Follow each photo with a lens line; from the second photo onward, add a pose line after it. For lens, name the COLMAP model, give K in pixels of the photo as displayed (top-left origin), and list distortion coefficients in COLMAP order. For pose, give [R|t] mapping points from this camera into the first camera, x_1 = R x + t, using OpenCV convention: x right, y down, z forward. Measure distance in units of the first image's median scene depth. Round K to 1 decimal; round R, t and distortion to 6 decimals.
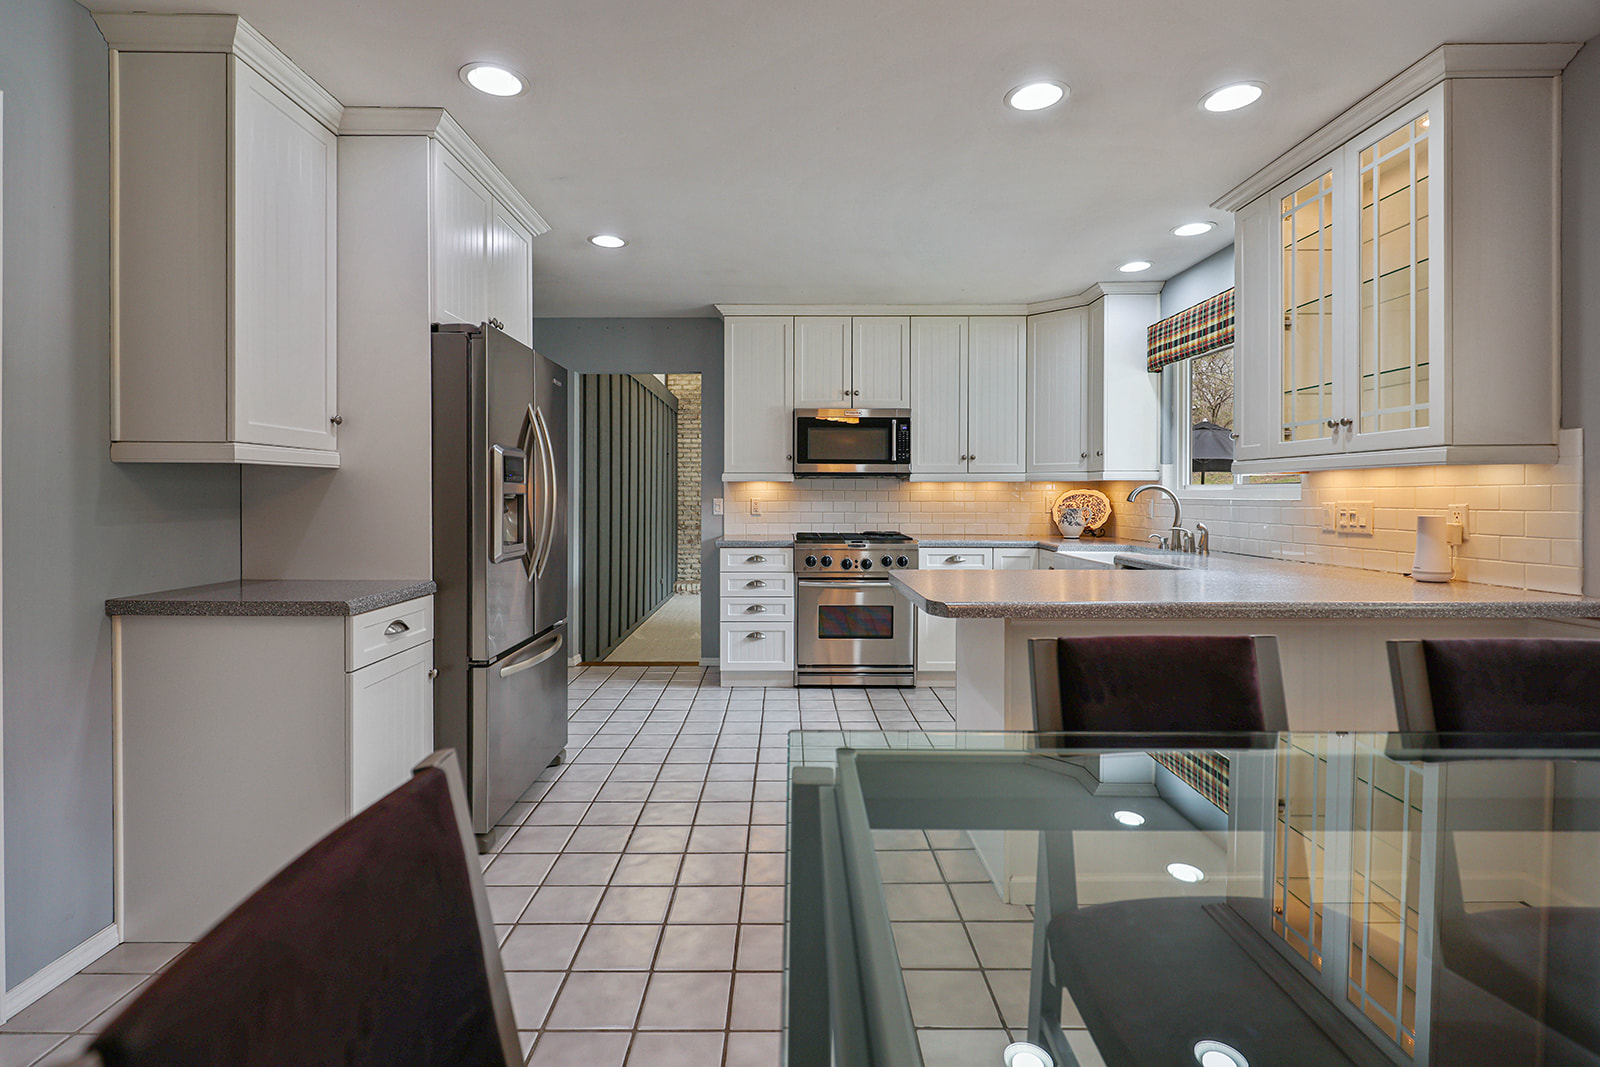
lens RADIAL K [[729.3, 0, 803.2], [0, 729.3, 499.5], [0, 0, 1]] dist [0.001255, 0.000071]
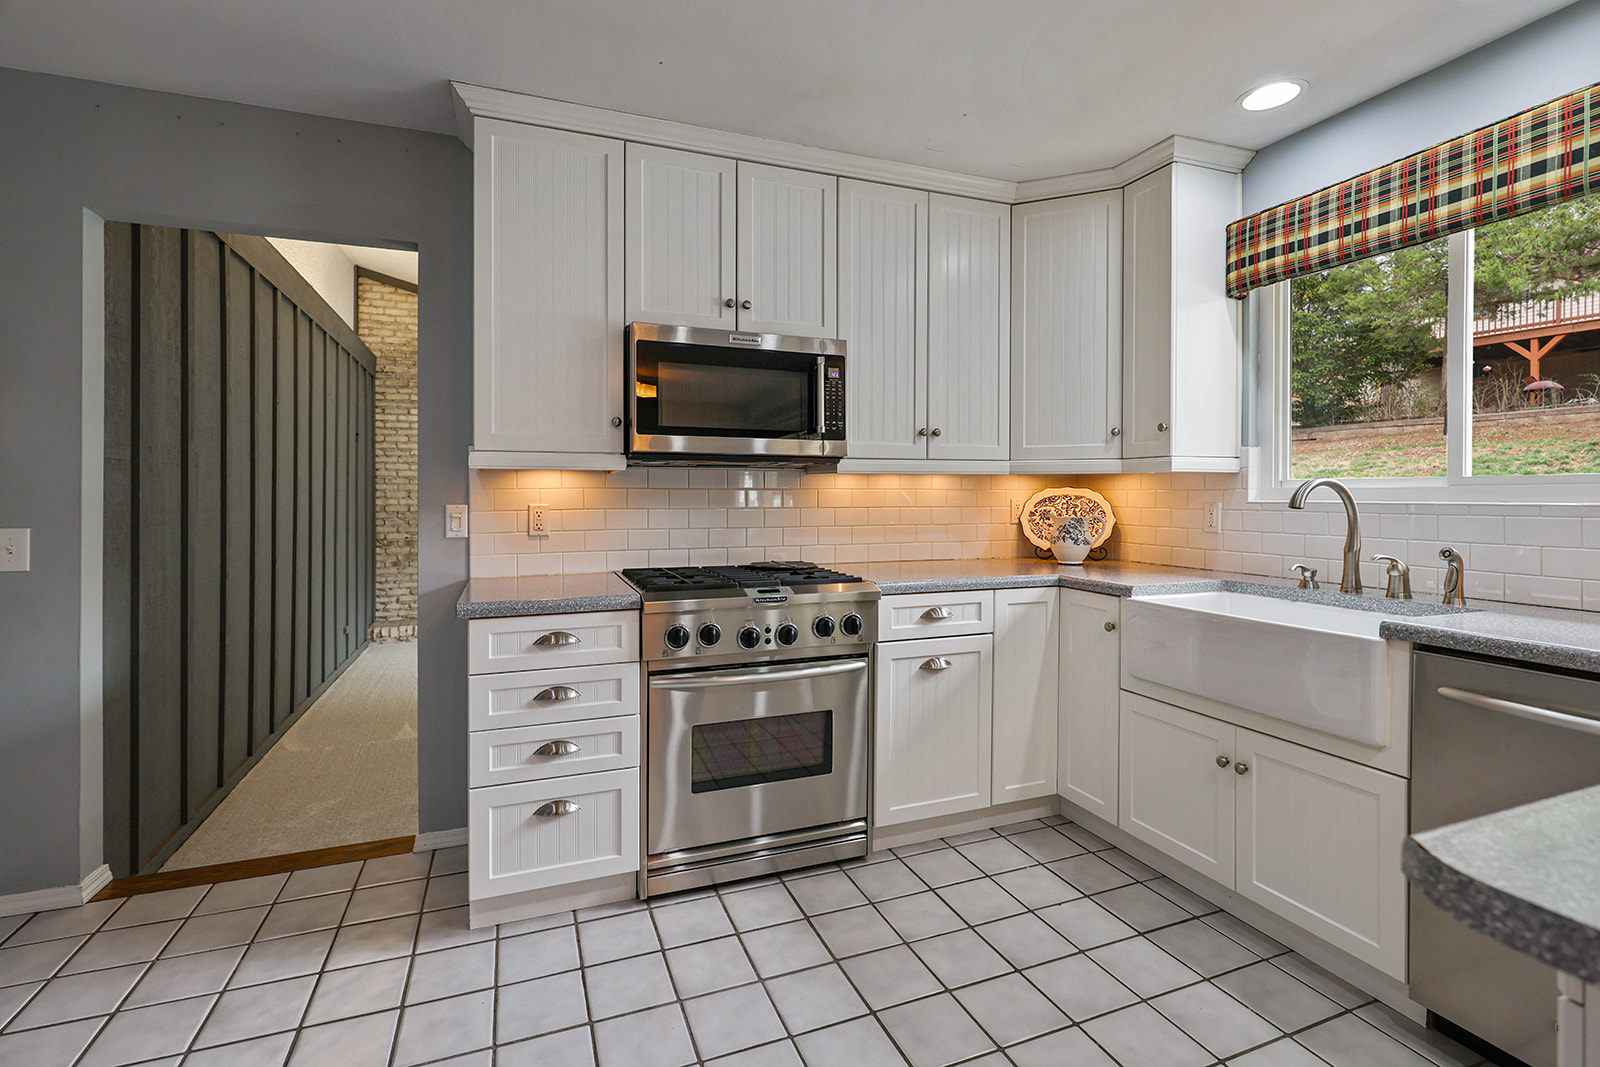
lens RADIAL K [[729.3, 0, 803.2], [0, 729.3, 499.5], [0, 0, 1]] dist [0.001255, 0.000071]
pose [[0.938354, -0.002882, 0.345663, -0.075018], [0.003176, 0.999995, -0.000284, -0.004350], [-0.345661, 0.001364, 0.938359, 0.512682]]
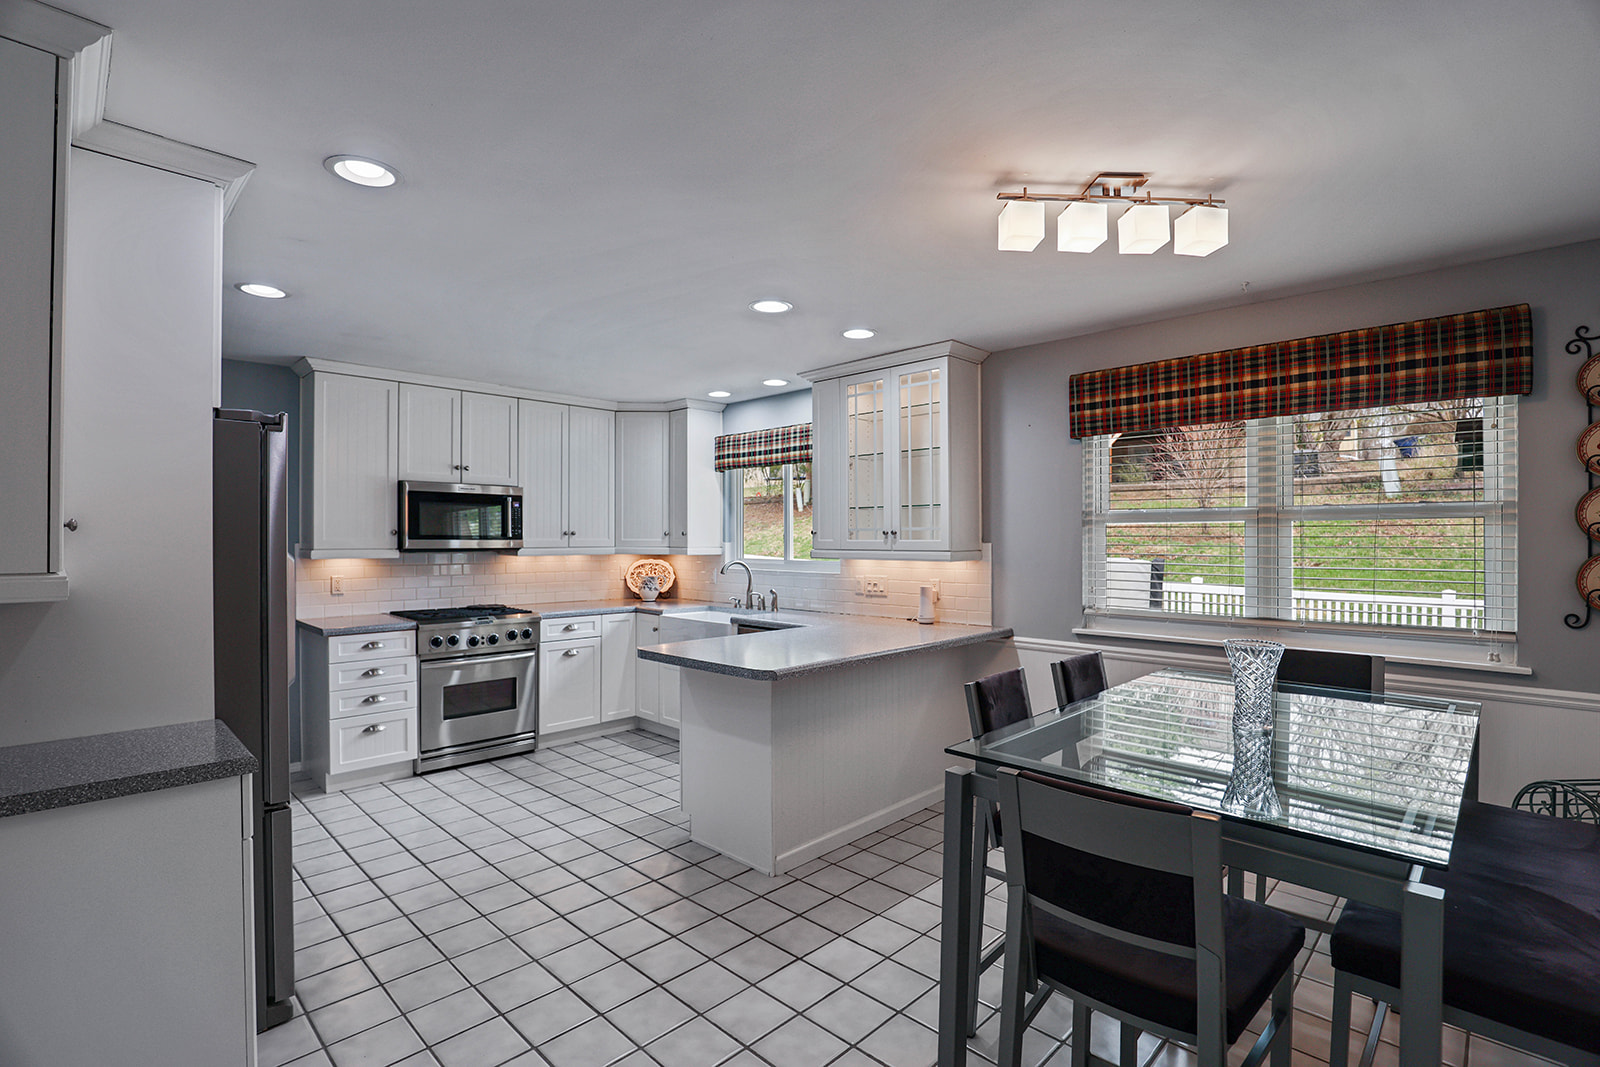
lens RADIAL K [[722.0, 0, 796.5], [0, 722.0, 544.3], [0, 0, 1]] dist [-0.026683, -0.000057]
pose [[0.709373, -0.004229, 0.704821, -0.313534], [0.004374, 0.999989, 0.001597, -0.043803], [-0.704820, 0.001950, 0.709384, -0.013562]]
